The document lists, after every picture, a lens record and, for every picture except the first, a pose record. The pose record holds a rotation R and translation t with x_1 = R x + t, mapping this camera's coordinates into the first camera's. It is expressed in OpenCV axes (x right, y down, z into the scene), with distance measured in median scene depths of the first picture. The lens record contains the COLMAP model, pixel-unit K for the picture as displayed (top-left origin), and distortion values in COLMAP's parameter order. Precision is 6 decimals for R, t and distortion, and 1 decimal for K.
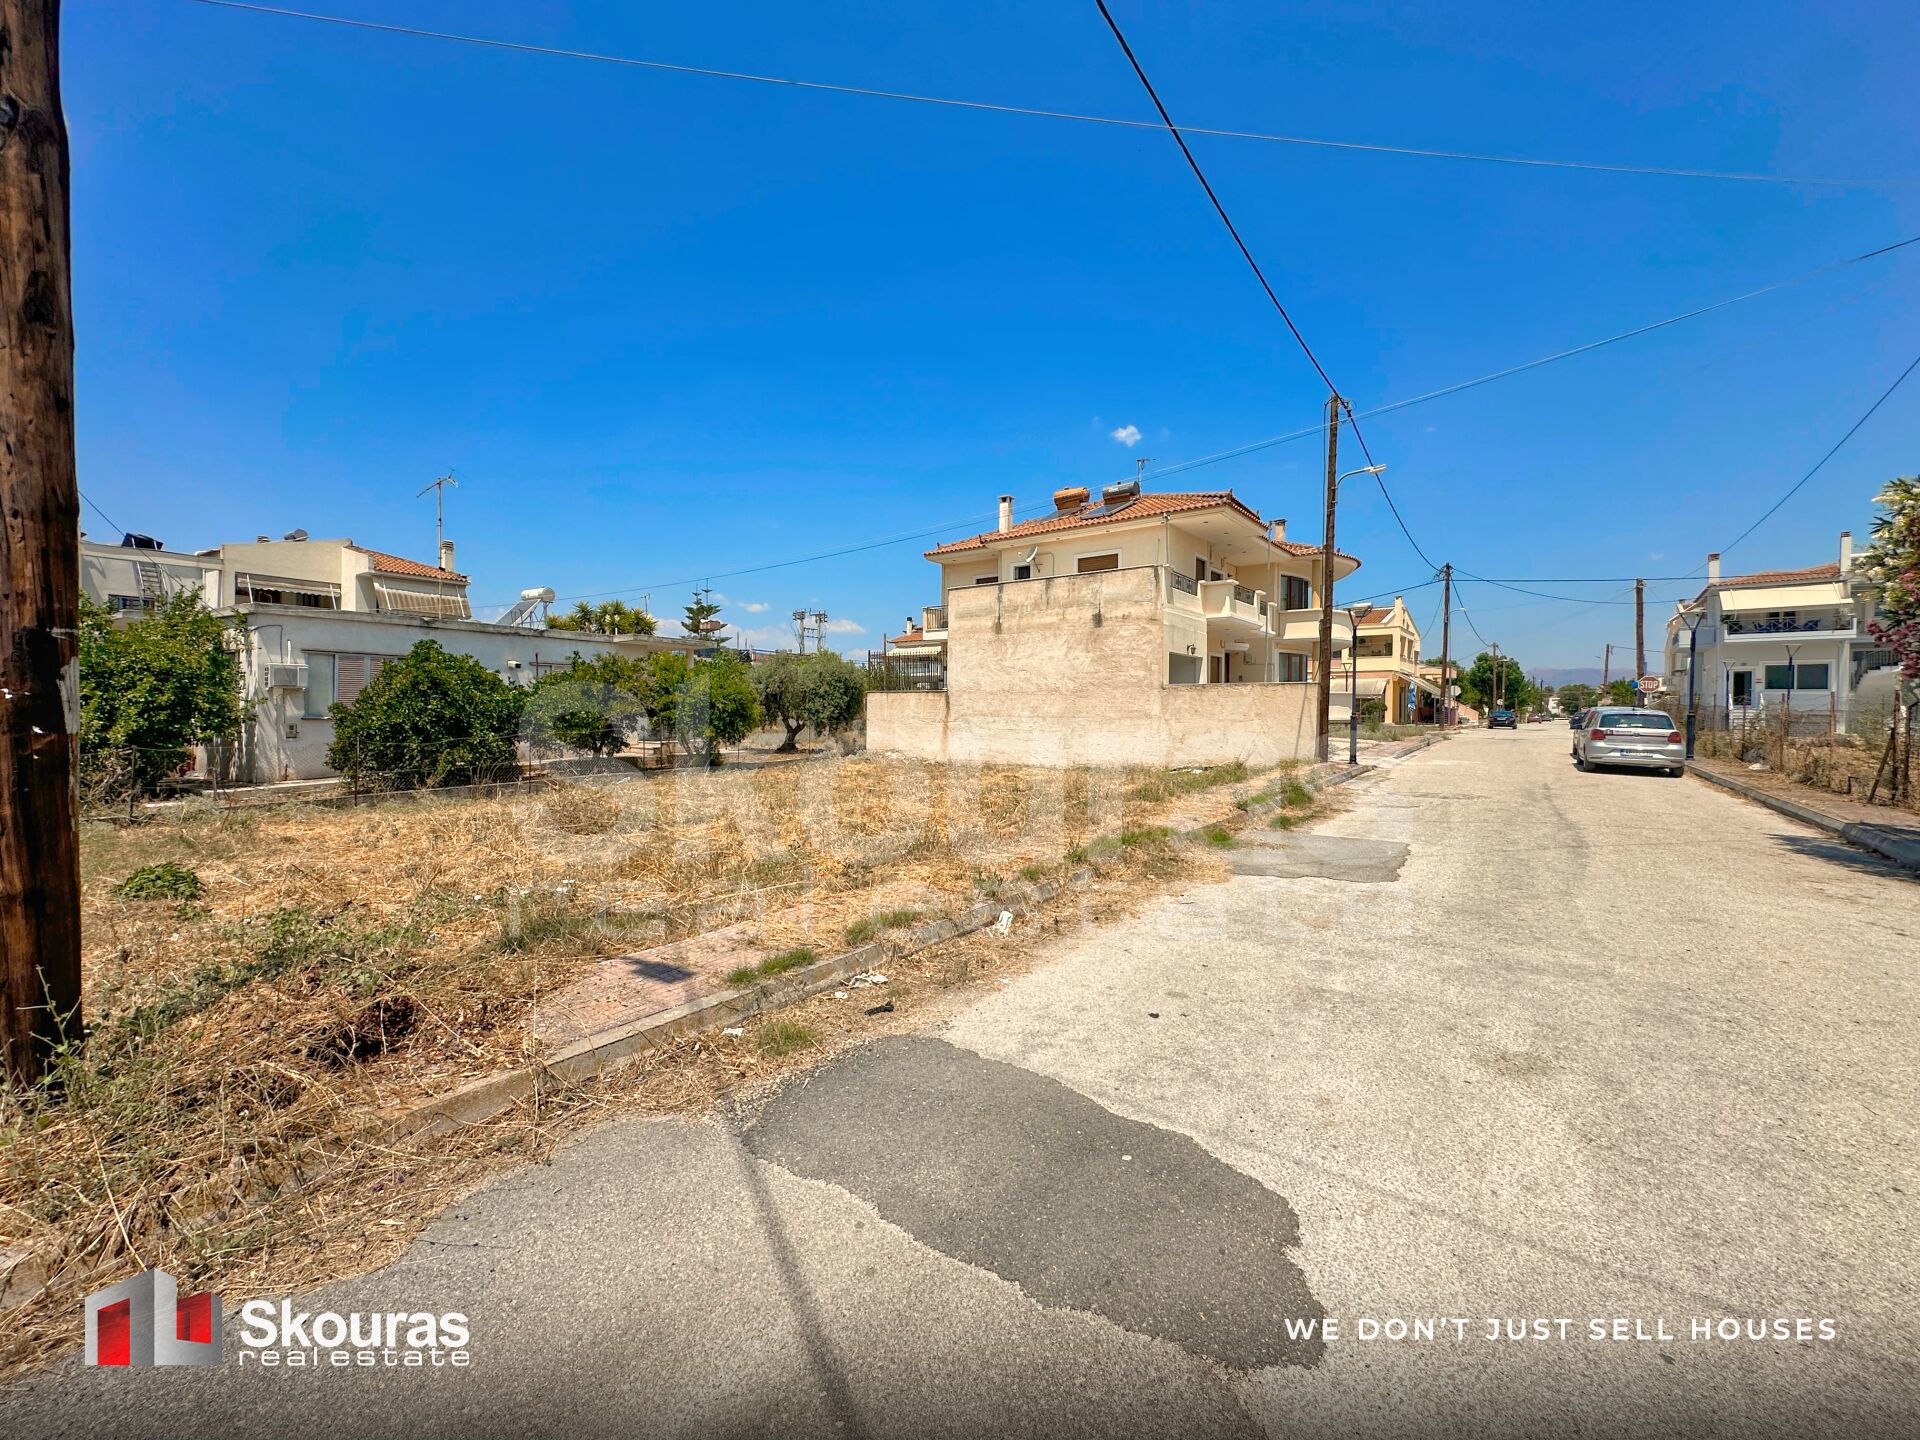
lens RADIAL K [[765.7, 0, 959.1], [0, 765.7, 715.4], [0, 0, 1]] dist [-0.001259, 0.000832]
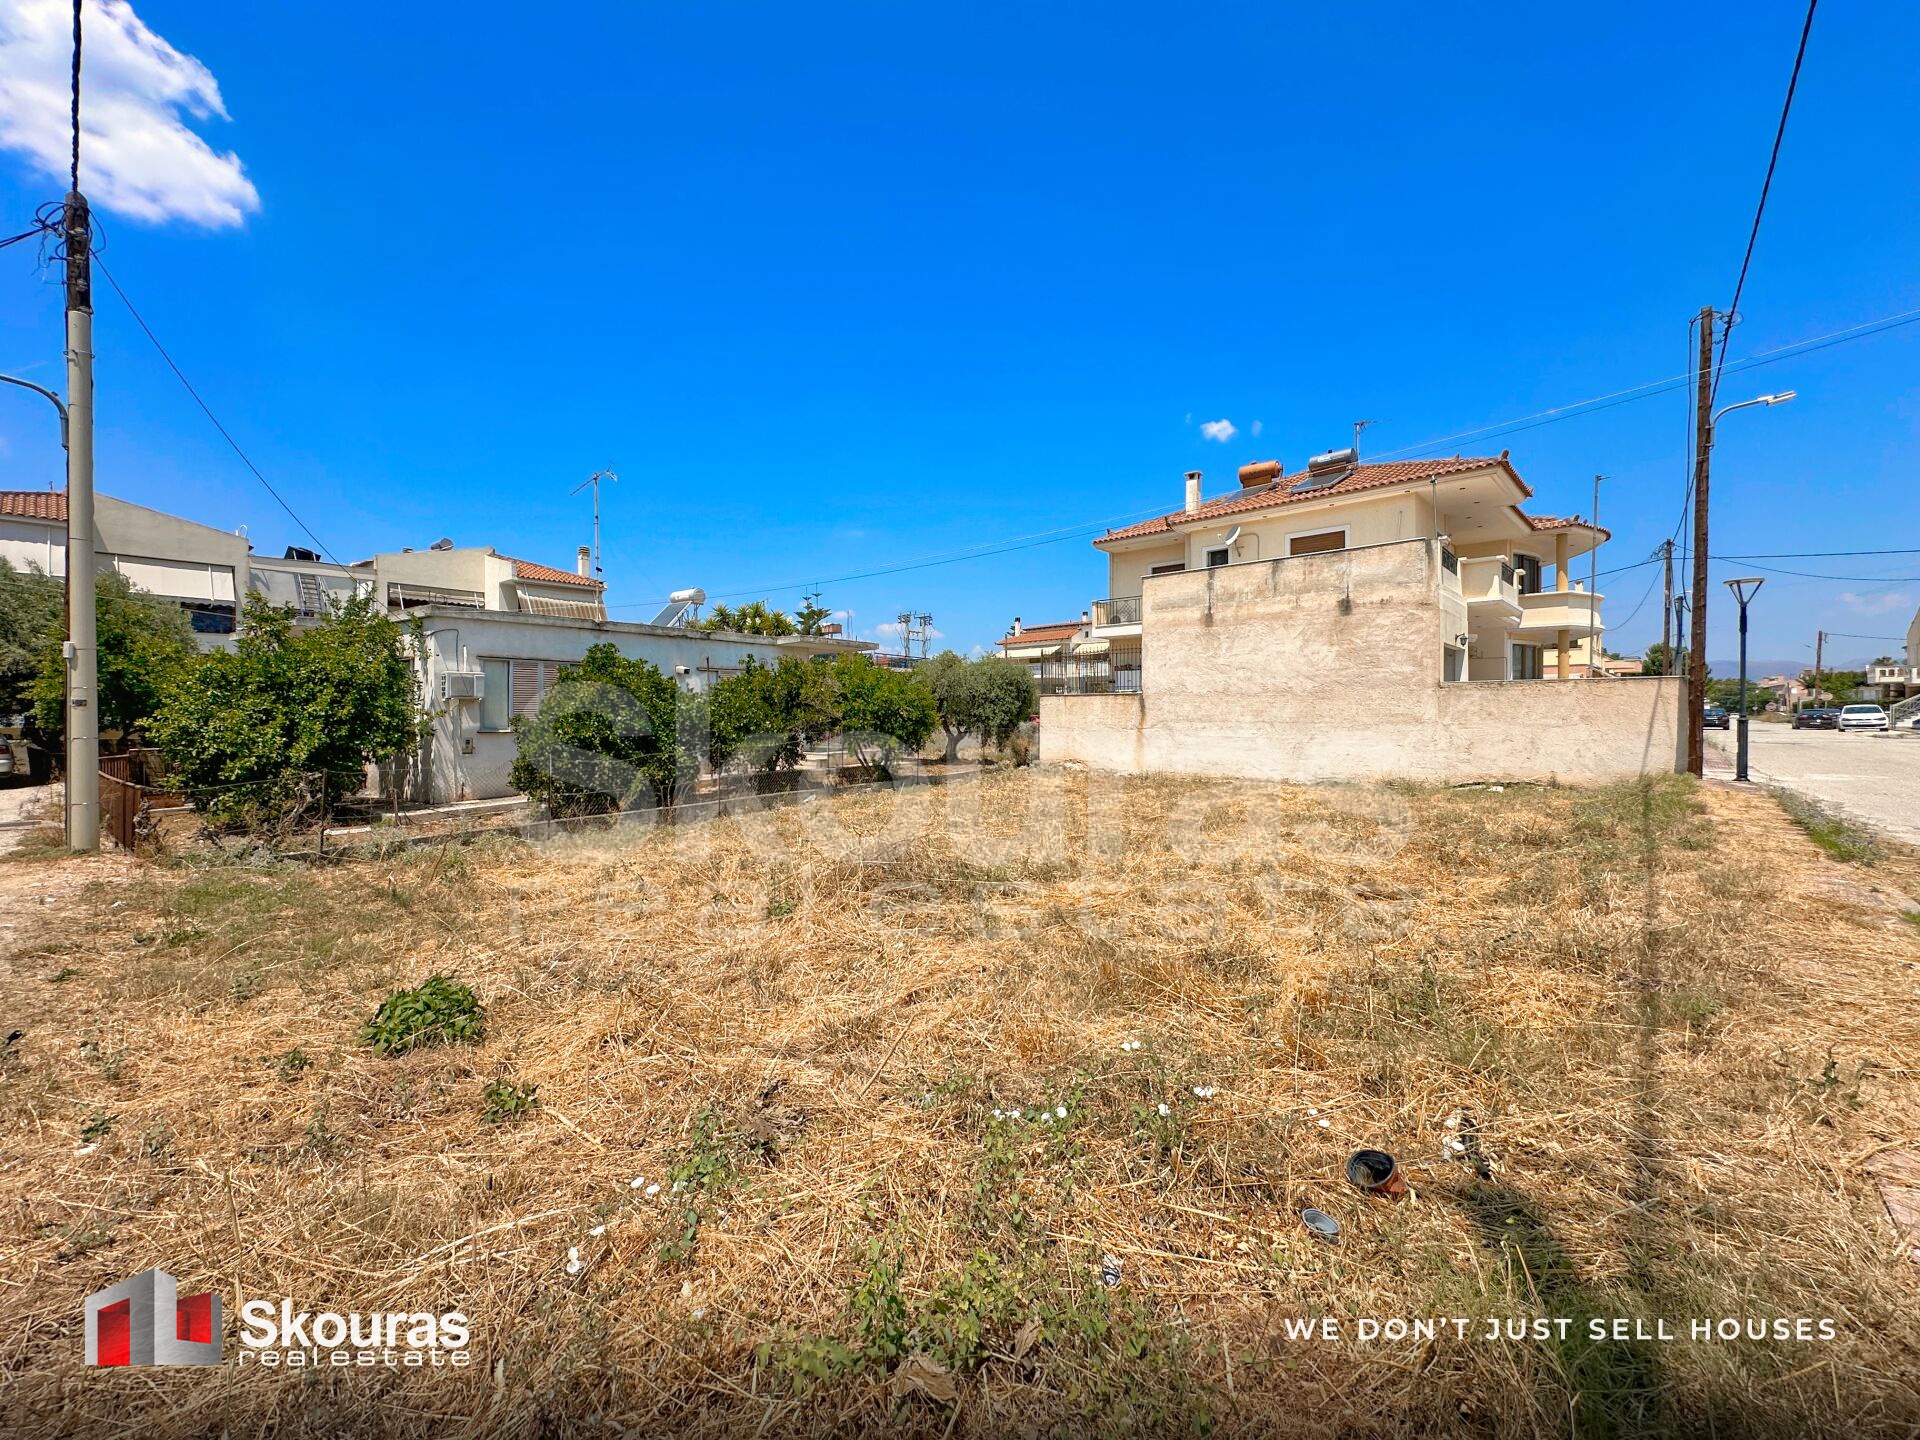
lens RADIAL K [[765.7, 0, 959.6], [0, 765.7, 714.7], [0, 0, 1]] dist [-0.001259, 0.000832]
pose [[0.995211, -0.009301, -0.097309, -0.153276], [0.008796, 0.999946, -0.005621, -0.004755], [0.097356, 0.004738, 0.995238, 0.116206]]
